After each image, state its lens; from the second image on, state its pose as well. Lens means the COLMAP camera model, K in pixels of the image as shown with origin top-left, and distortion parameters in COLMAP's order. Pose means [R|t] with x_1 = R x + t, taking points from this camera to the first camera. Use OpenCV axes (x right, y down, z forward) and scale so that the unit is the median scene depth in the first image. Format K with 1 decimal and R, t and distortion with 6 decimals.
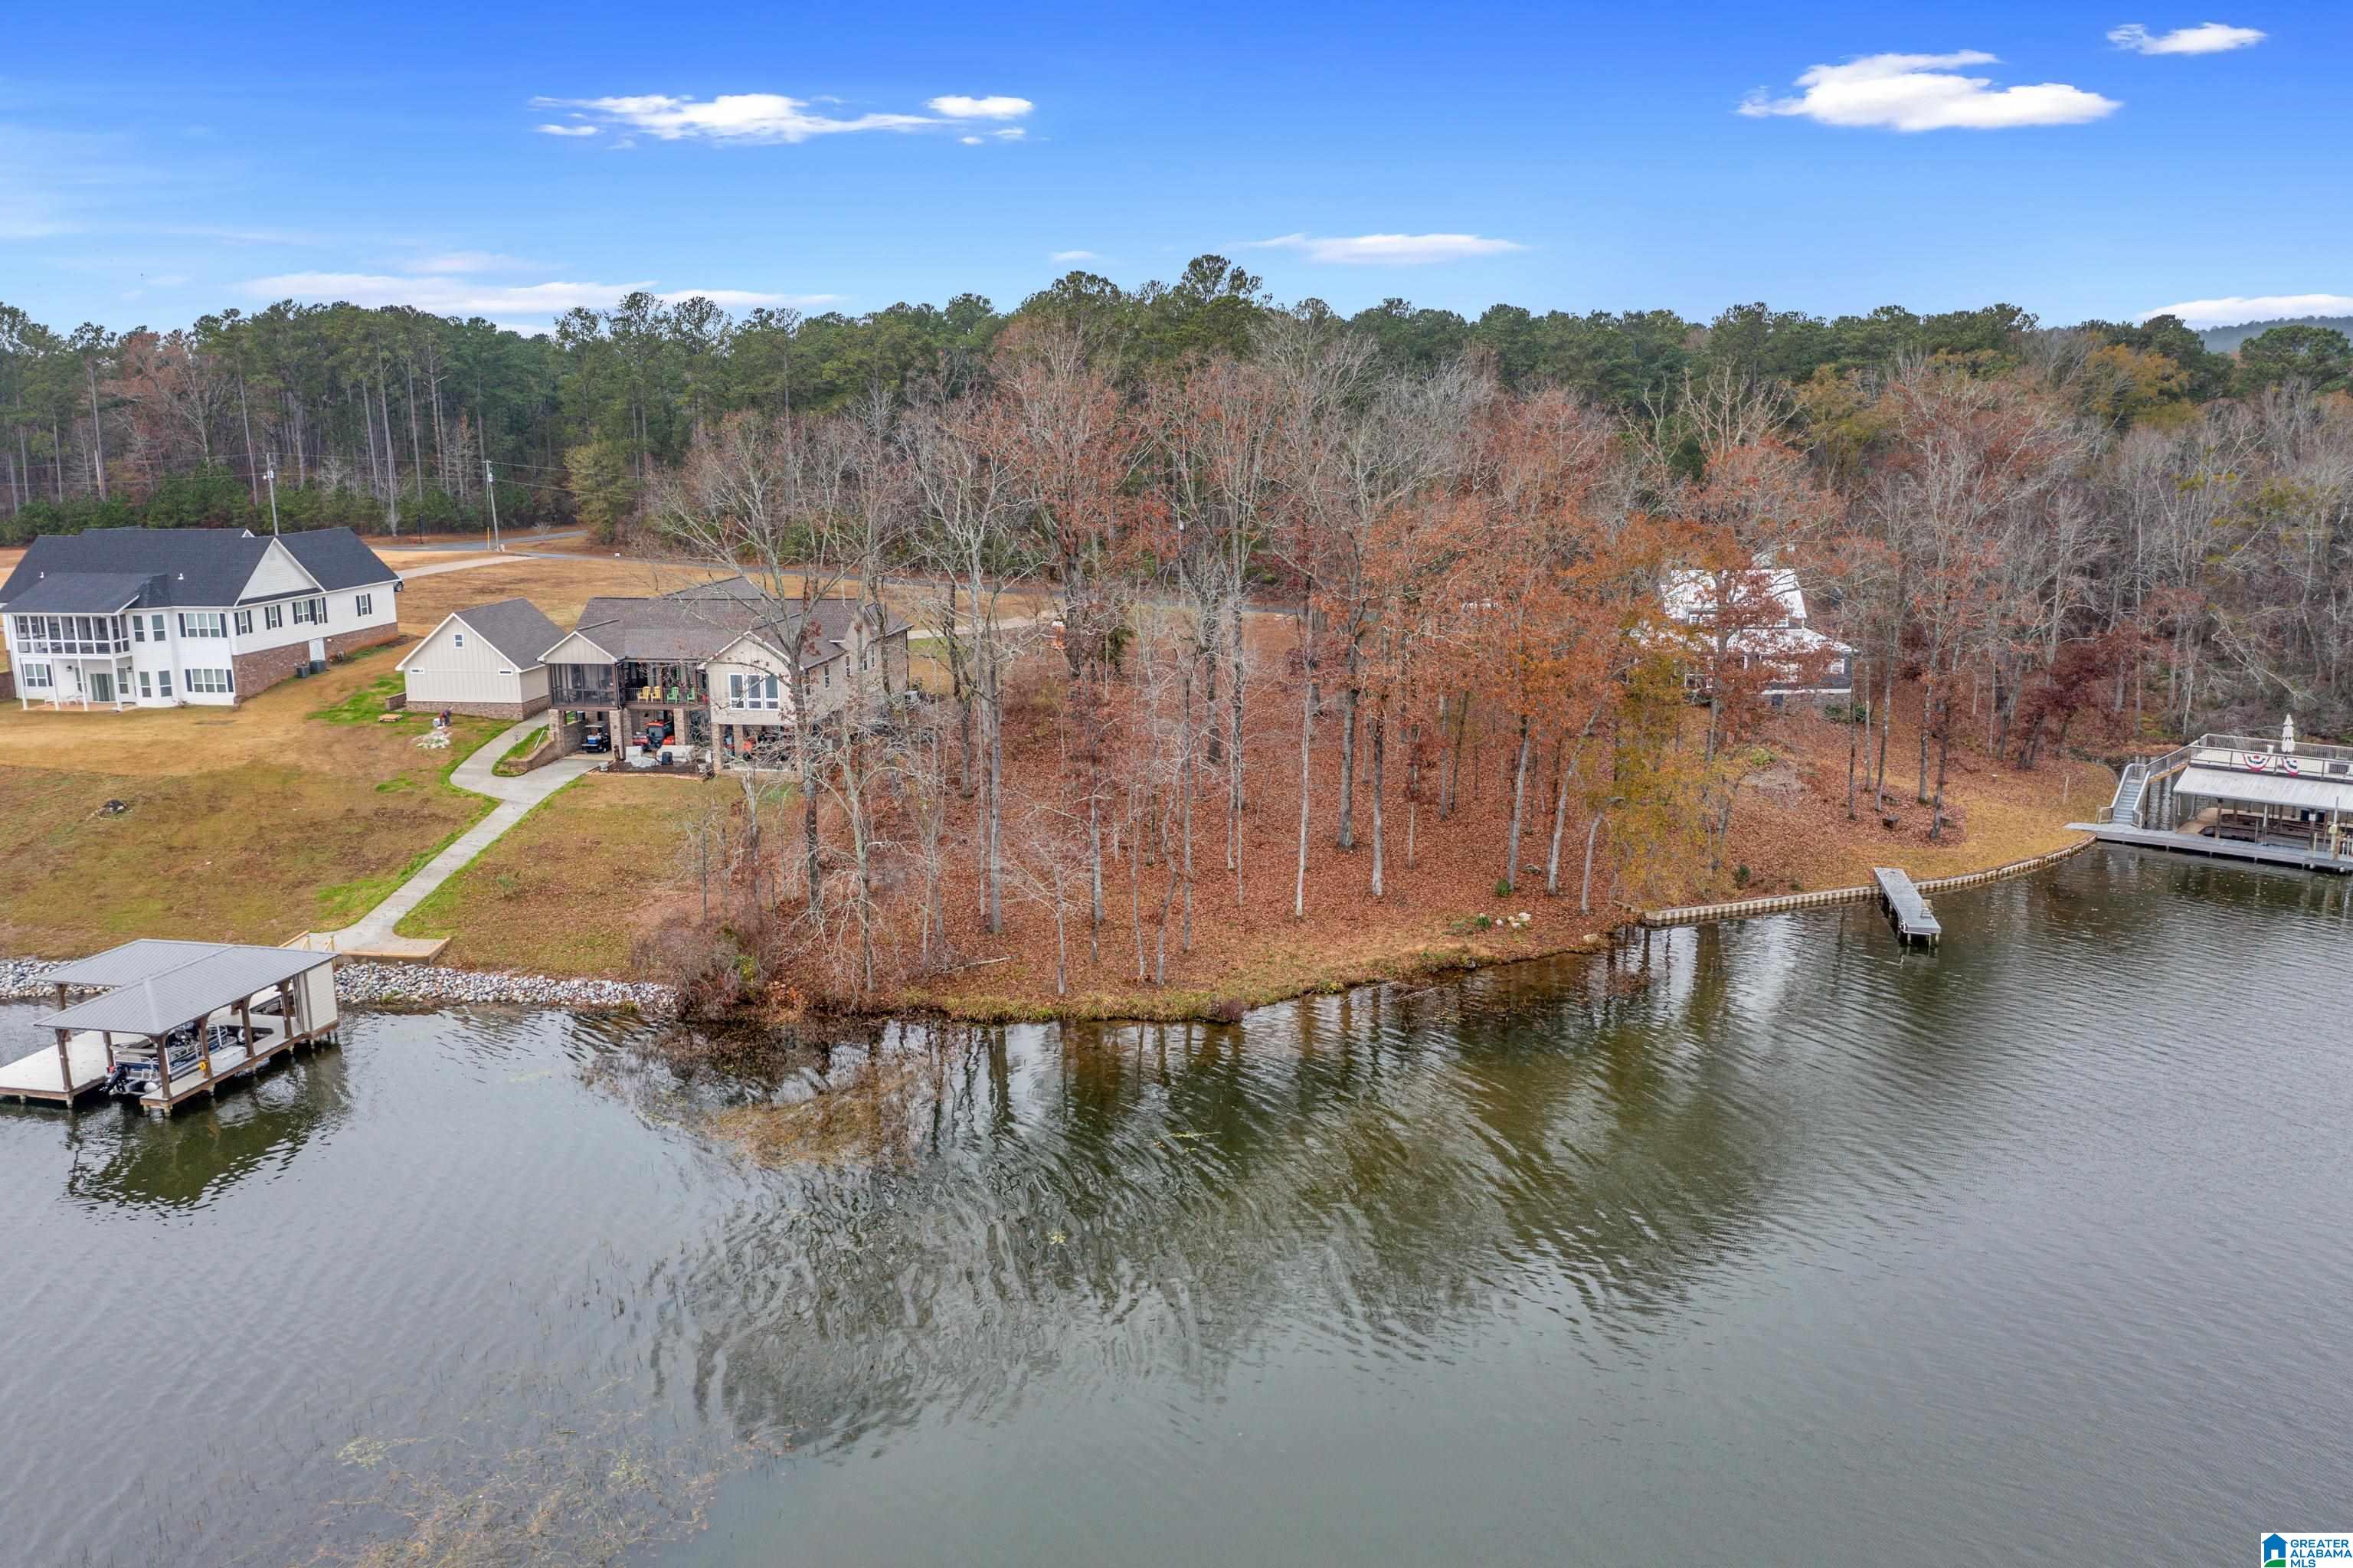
lens RADIAL K [[1888.5, 0, 1191.5], [0, 1888.5, 744.0], [0, 0, 1]] dist [-0.006069, -0.004524]
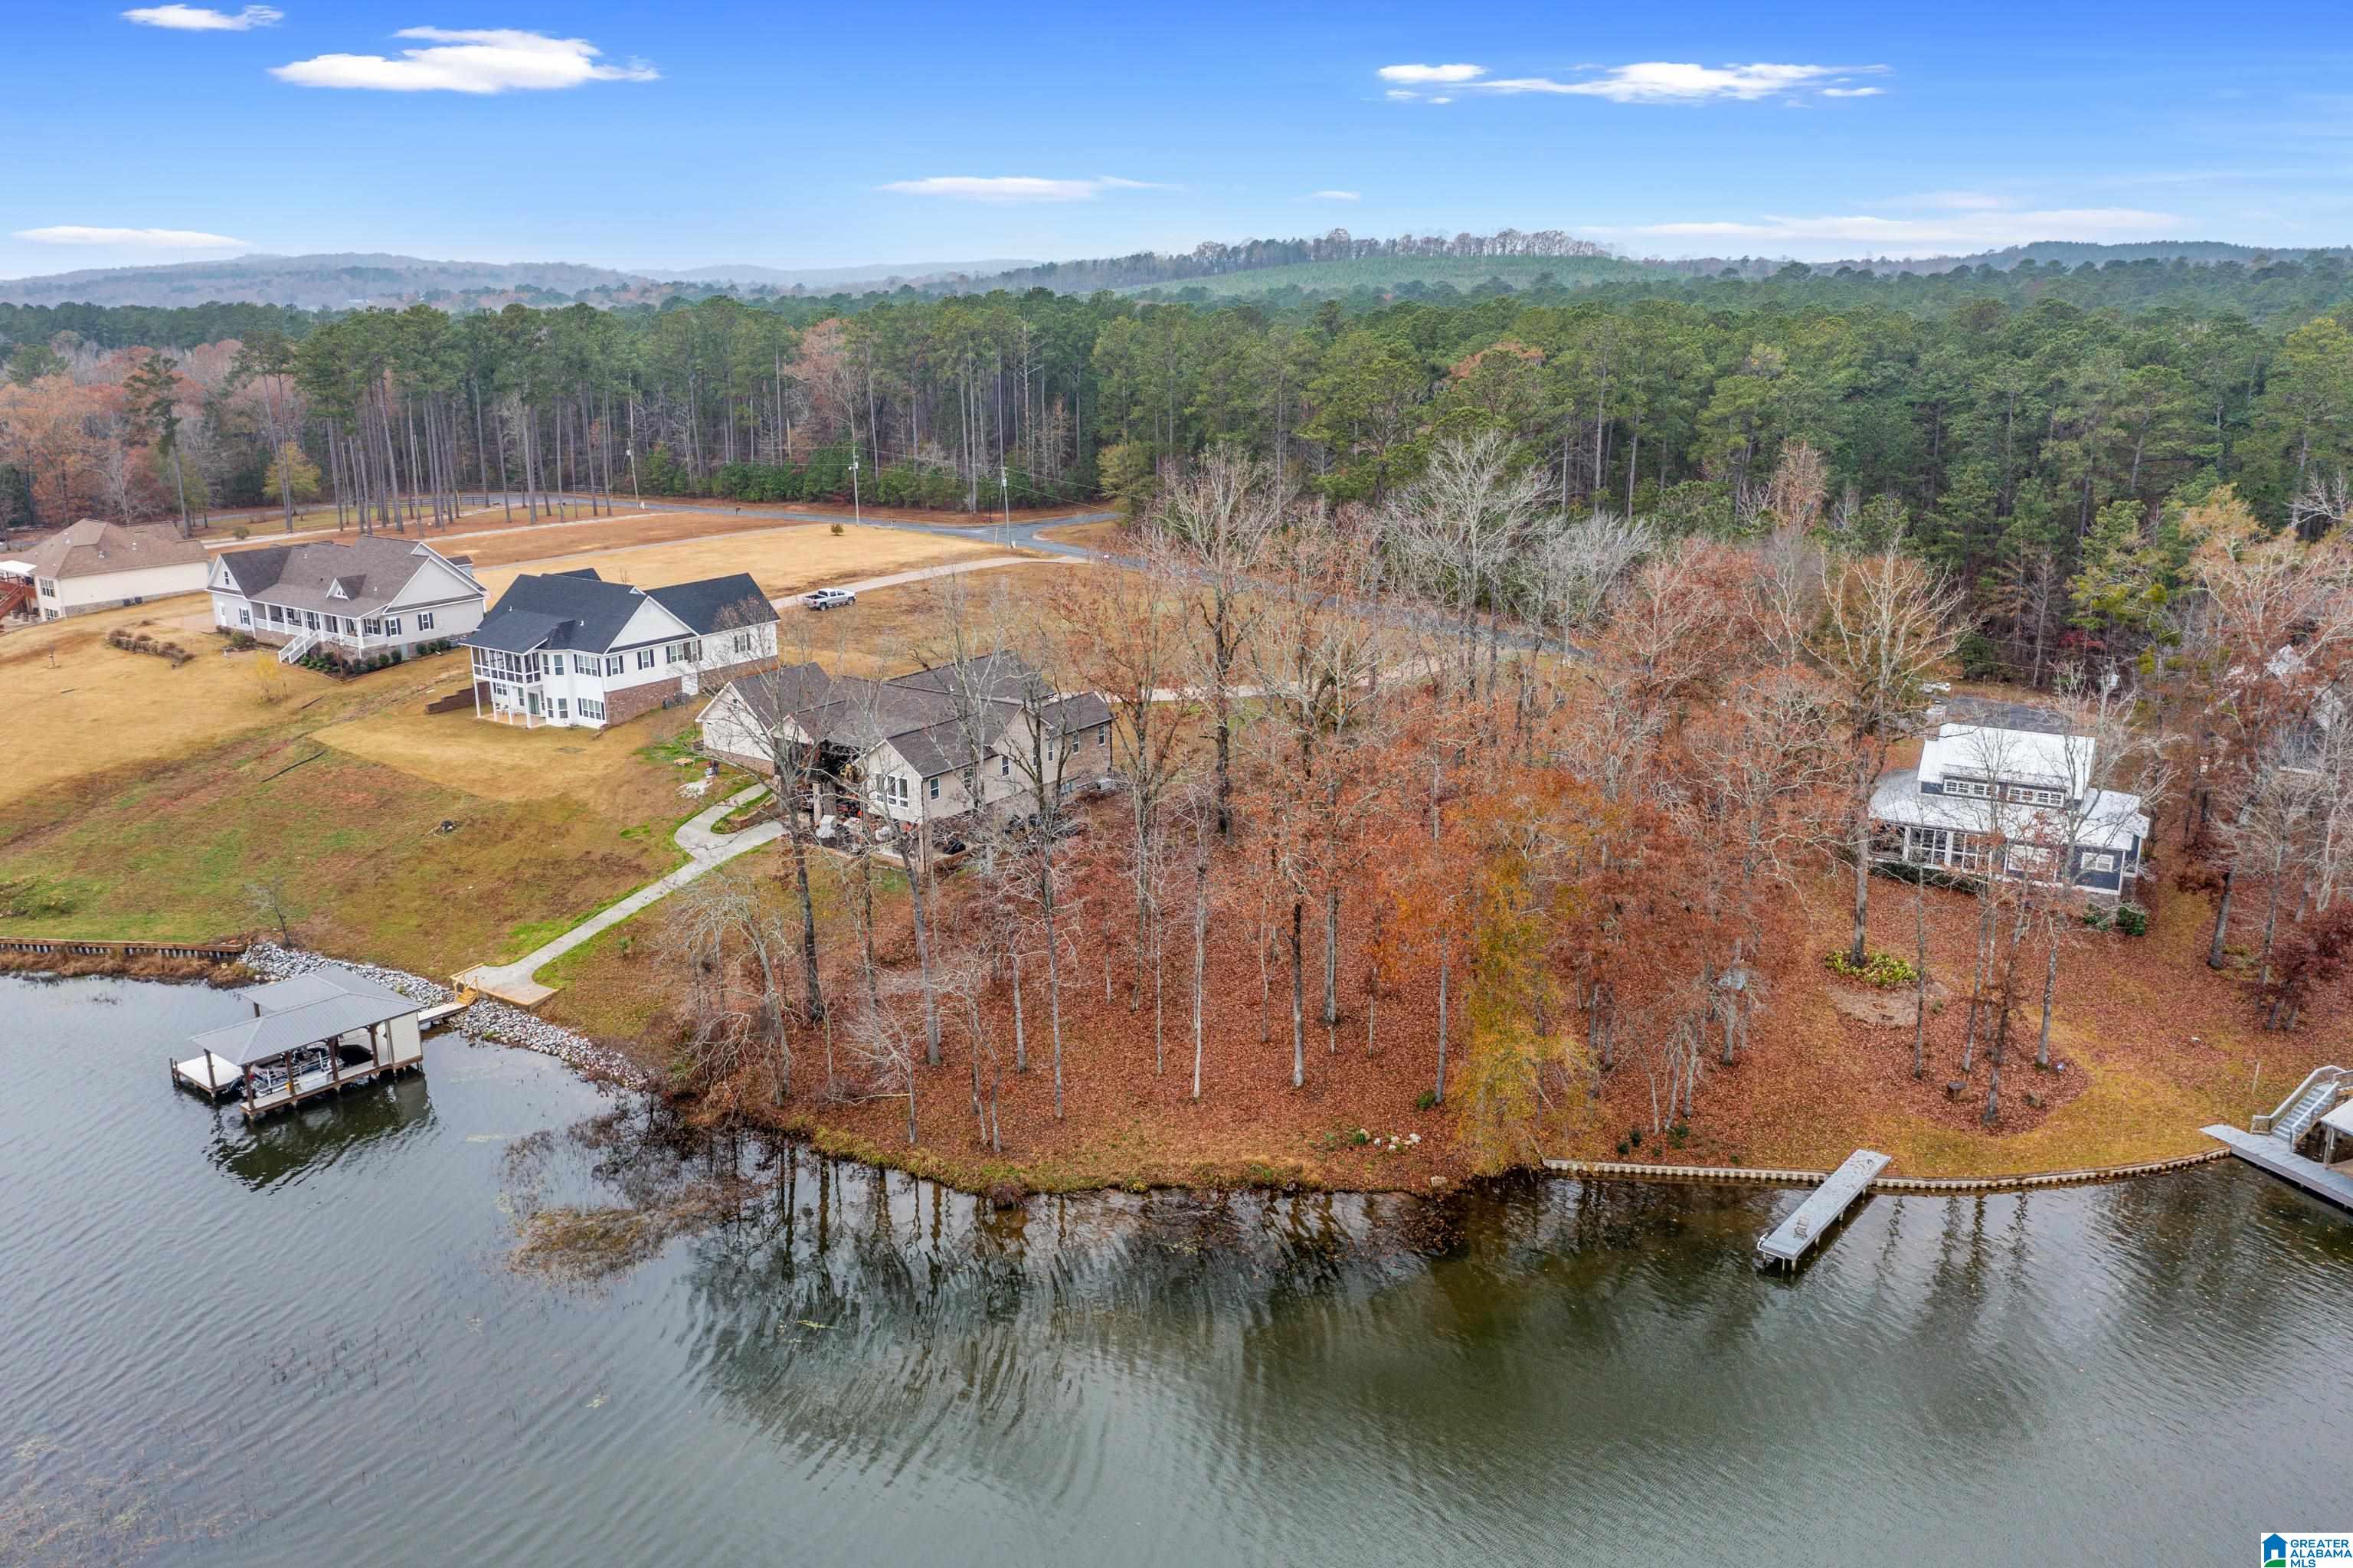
lens RADIAL K [[1899.1, 0, 1176.5], [0, 1899.1, 784.0], [0, 0, 1]] dist [-0.001901, -0.002098]
pose [[0.891036, 0.124662, -0.436479, 0.423342], [-0.085620, 0.990447, 0.108095, -0.170112], [0.445784, -0.058945, 0.893198, 0.045780]]
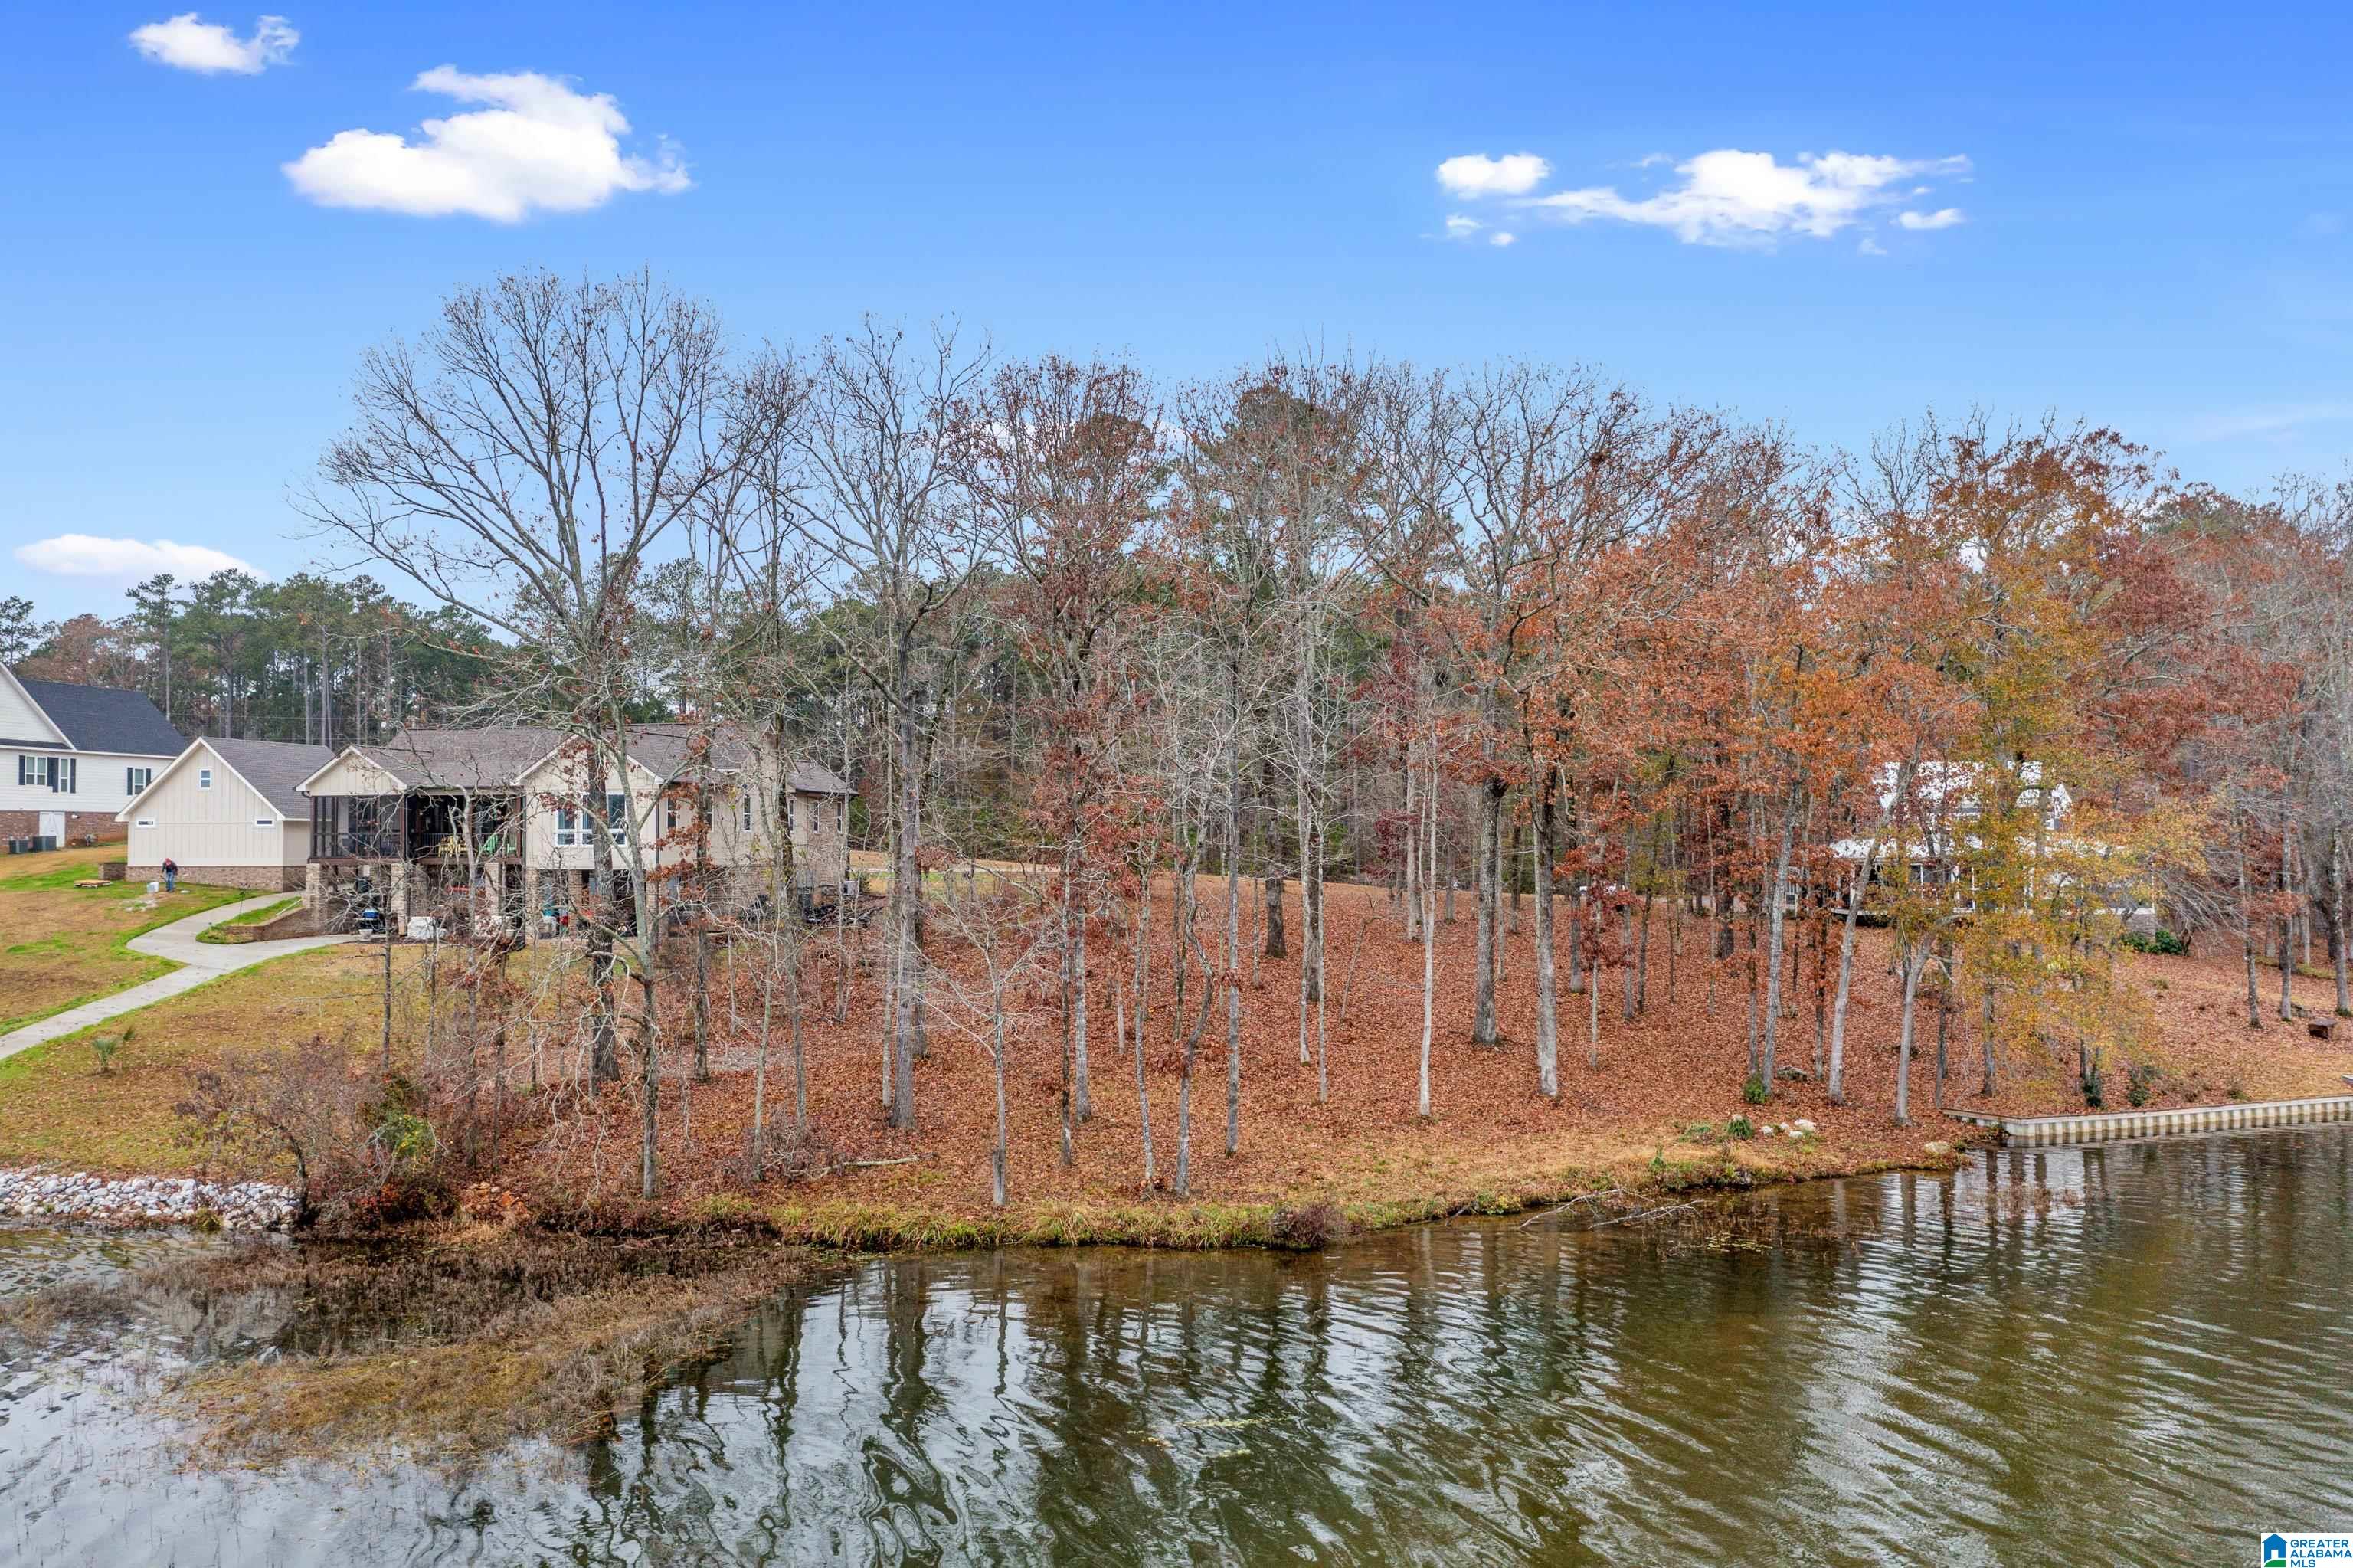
lens RADIAL K [[1866.5, 0, 1205.0], [0, 1866.5, 785.9], [0, 0, 1]] dist [-0.025216, 0.006394]
pose [[0.999764, 0.005230, -0.021073, 0.000401], [-0.009610, 0.976903, -0.213468, 0.098930], [0.019470, 0.213620, 0.976723, 0.353047]]
